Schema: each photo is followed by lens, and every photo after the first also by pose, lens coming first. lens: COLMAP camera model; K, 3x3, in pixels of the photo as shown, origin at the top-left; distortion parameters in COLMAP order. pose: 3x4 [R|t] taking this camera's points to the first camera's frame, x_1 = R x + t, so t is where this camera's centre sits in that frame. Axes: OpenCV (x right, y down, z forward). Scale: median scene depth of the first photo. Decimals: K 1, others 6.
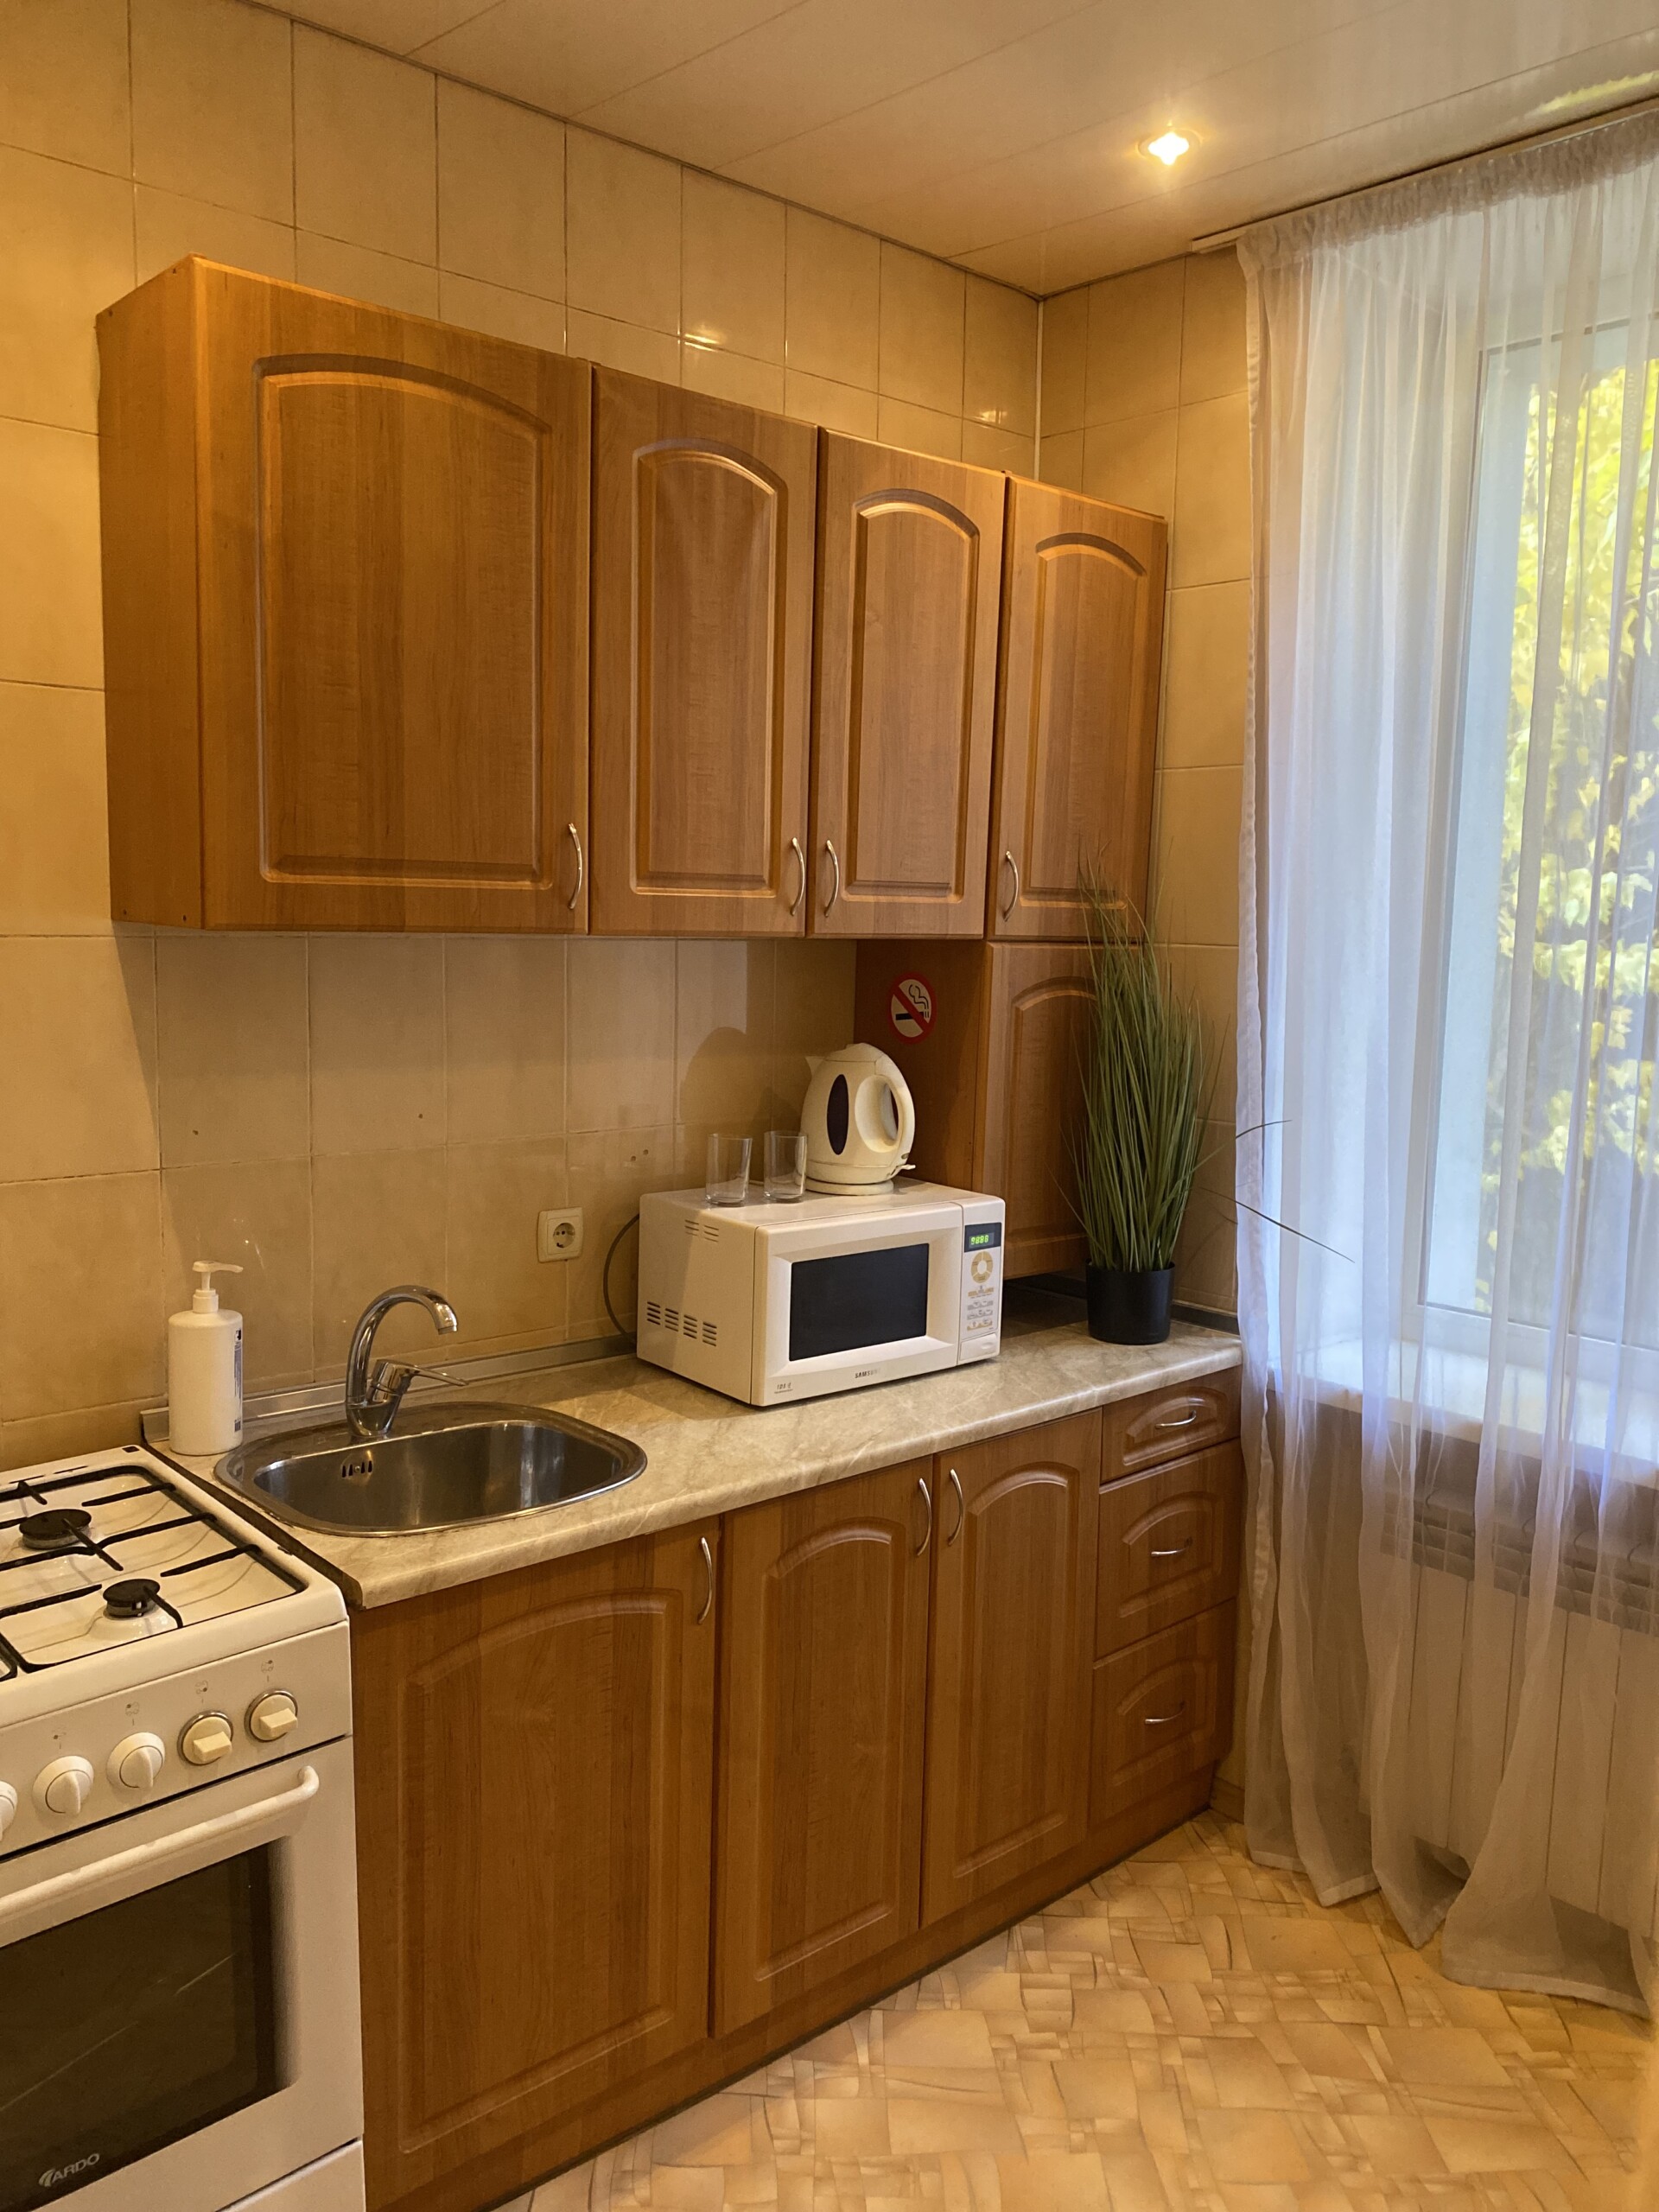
lens RADIAL K [[1666.5, 0, 829.5], [0, 1666.5, 1106.0], [0, 0, 1]] dist [0.108087, -0.223028]
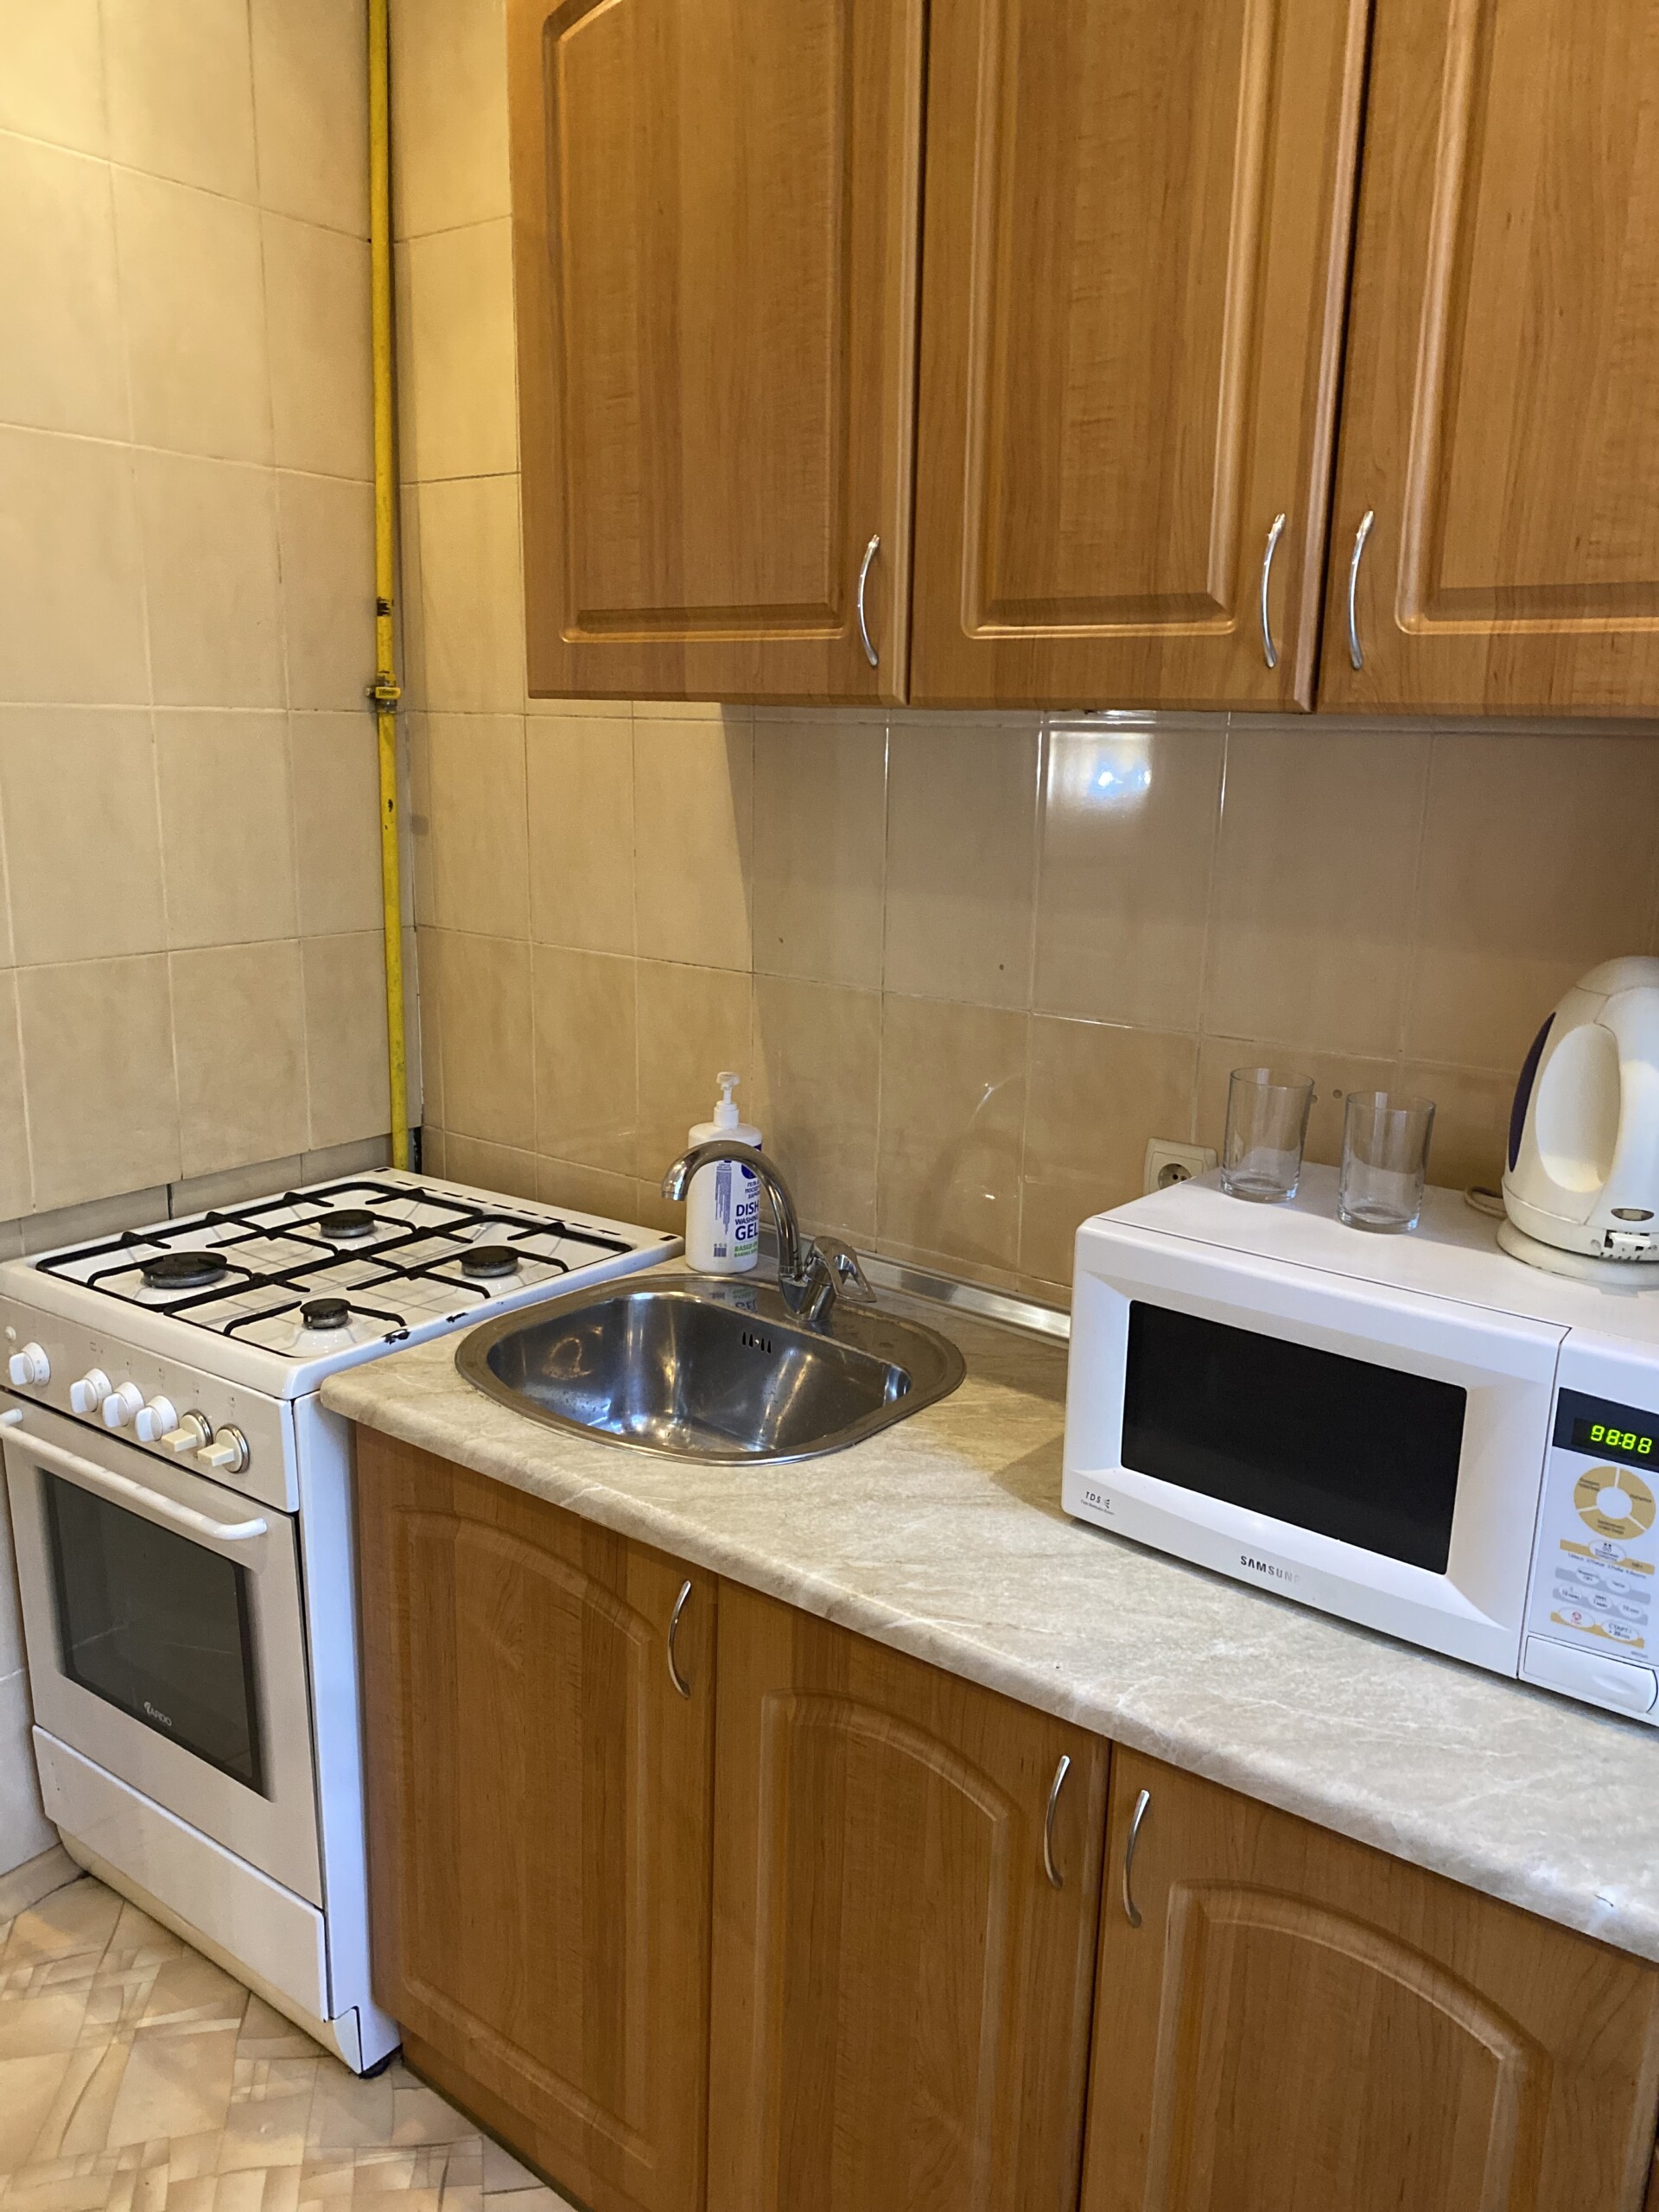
lens RADIAL K [[1666.5, 0, 829.5], [0, 1666.5, 1106.0], [0, 0, 1]] dist [0.108087, -0.223028]
pose [[0.195209, 0.198499, -0.960464, 0.520570], [-0.137475, 0.975174, 0.173598, -0.057112], [0.971079, 0.098152, 0.217651, 0.823897]]
